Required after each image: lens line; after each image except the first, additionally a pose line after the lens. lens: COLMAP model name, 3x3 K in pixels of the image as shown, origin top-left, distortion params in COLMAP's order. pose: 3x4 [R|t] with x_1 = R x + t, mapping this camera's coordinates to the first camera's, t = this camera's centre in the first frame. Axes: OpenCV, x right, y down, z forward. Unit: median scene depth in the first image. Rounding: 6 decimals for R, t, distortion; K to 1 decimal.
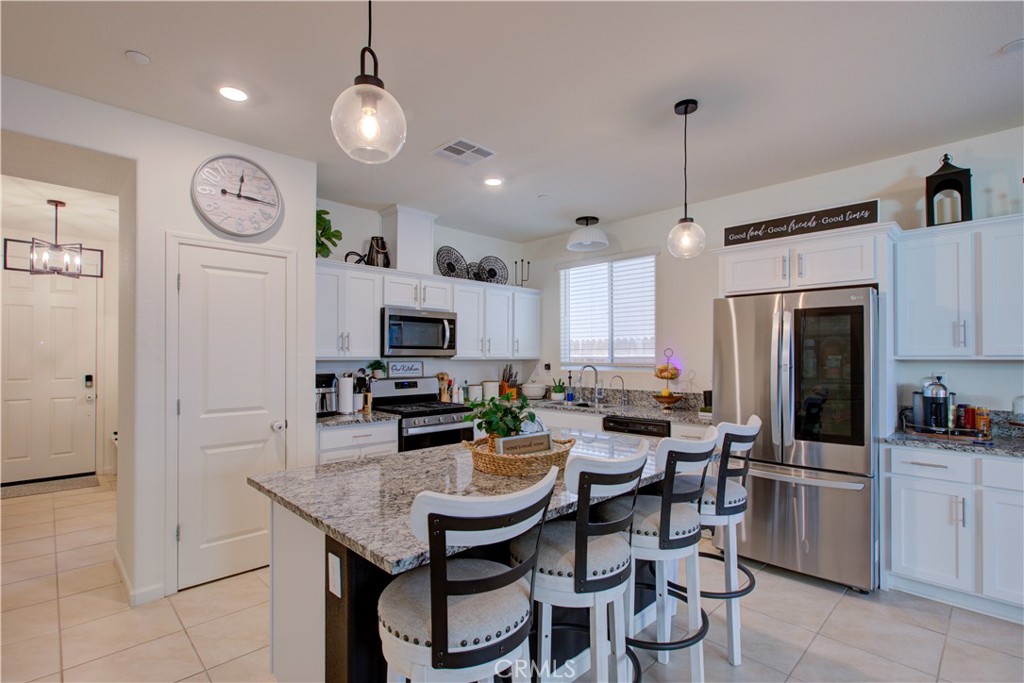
lens RADIAL K [[485.8, 0, 519.6], [0, 485.8, 355.5], [0, 0, 1]] dist [-0.004378, 0.000057]
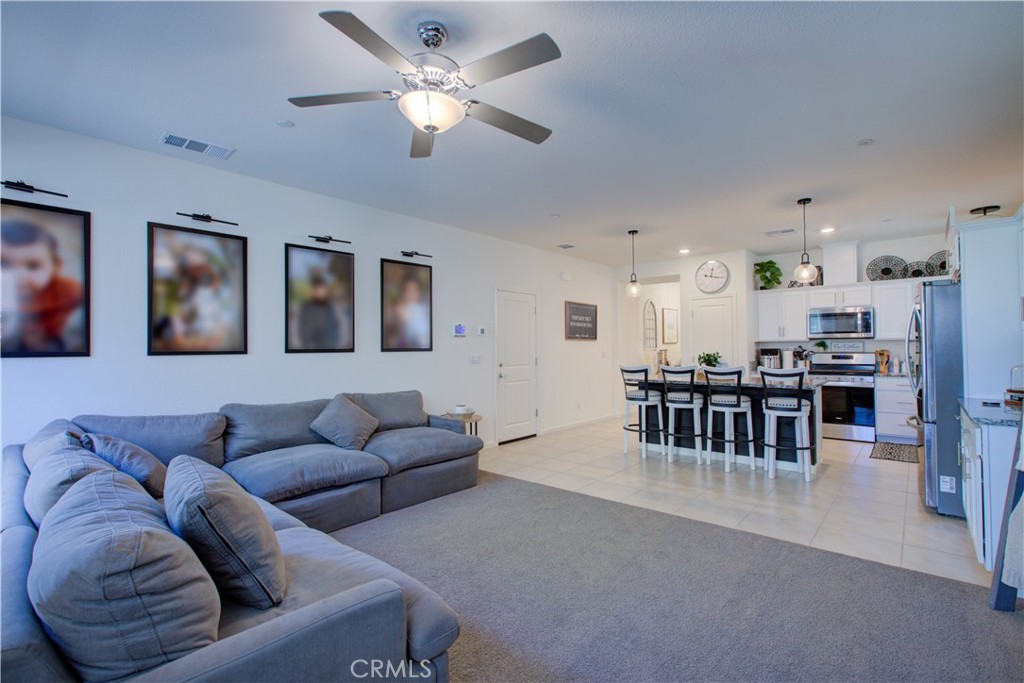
lens RADIAL K [[475.2, 0, 512.0], [0, 475.2, 341.5], [0, 0, 1]] dist [-0.003623, 0.004717]
pose [[0.084162, -0.014994, -0.996339, 1.186205], [0.010880, 0.999841, -0.014128, 0.021360], [0.996393, -0.009651, 0.084311, -0.161044]]
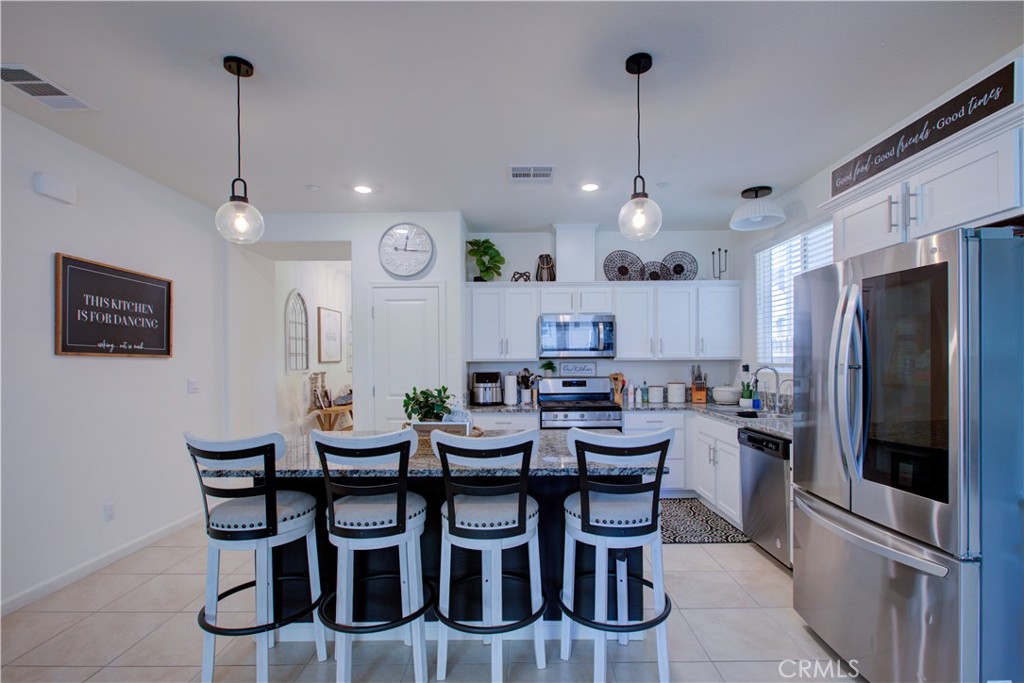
lens RADIAL K [[481.3, 0, 520.3], [0, 481.3, 363.0], [0, 0, 1]] dist [-0.000788, 0.001007]
pose [[0.710775, -0.004401, -0.703406, 0.460044], [0.009641, 0.999947, 0.003486, 0.008550], [0.703353, -0.009259, 0.710780, 0.135825]]
